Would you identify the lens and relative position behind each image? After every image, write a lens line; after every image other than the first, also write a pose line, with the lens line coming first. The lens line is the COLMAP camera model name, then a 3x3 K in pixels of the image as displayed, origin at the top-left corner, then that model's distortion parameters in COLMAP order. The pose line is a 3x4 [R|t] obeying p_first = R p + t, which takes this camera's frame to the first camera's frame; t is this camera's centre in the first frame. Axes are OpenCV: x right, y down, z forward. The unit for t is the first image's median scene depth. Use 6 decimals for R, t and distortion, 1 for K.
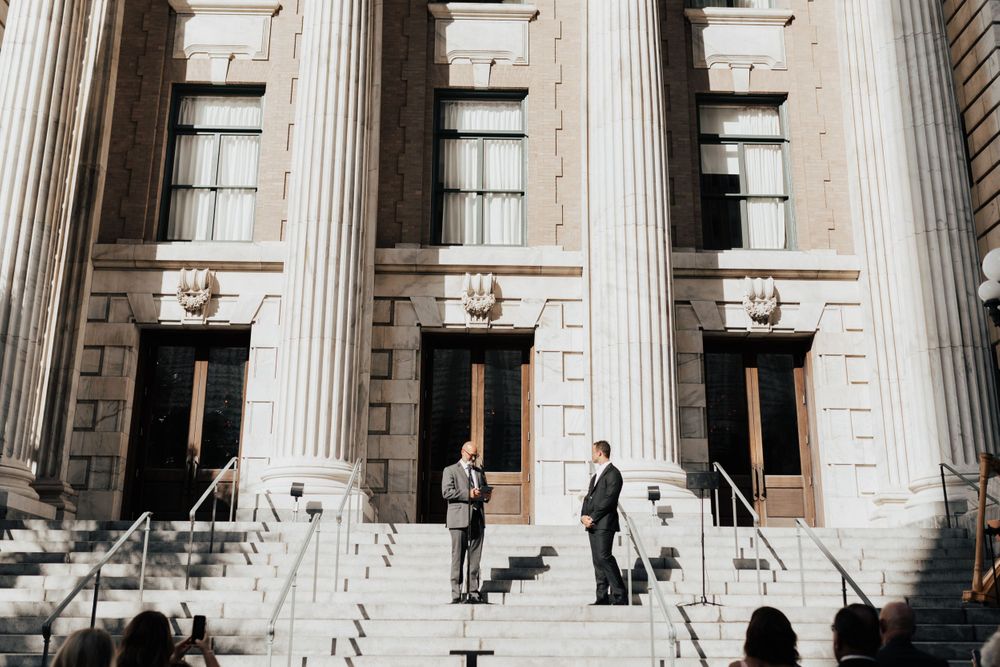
lens RADIAL K [[1031.7, 0, 498.7], [0, 1031.7, 337.0], [0, 0, 1]] dist [-0.007353, 0.008405]
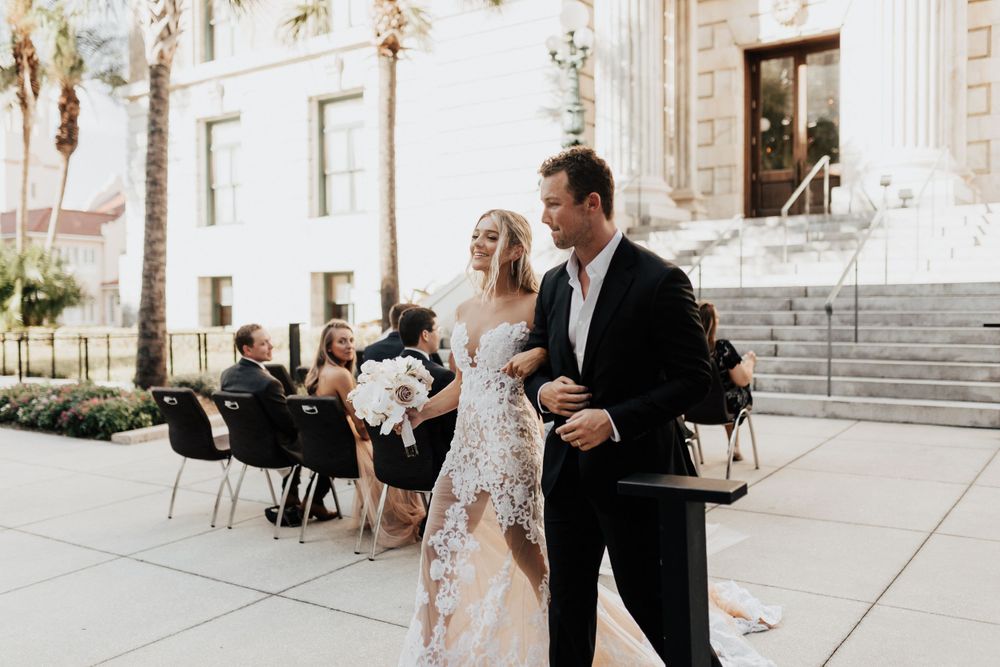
lens RADIAL K [[940.5, 0, 499.5], [0, 940.5, 336.2], [0, 0, 1]] dist [-0.008070, 0.011830]
pose [[0.799332, 0.005154, -0.600868, 0.060284], [0.179907, 0.952039, 0.247496, -0.011795], [0.573325, -0.305932, 0.760068, -0.031762]]
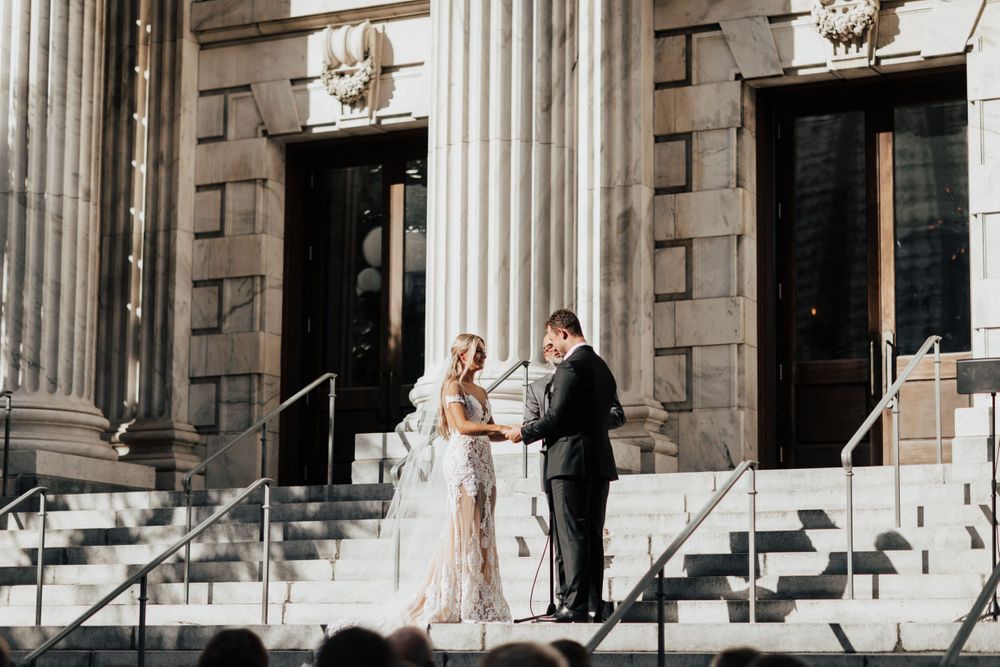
lens RADIAL K [[2313.4, 0, 500.6], [0, 2313.4, 356.4], [0, 0, 1]] dist [0.022520, 0.201596]
pose [[0.875652, -0.065197, -0.478521, 0.352664], [0.133239, 0.985004, 0.109612, -0.016686], [0.464199, -0.159740, 0.871208, -0.058832]]
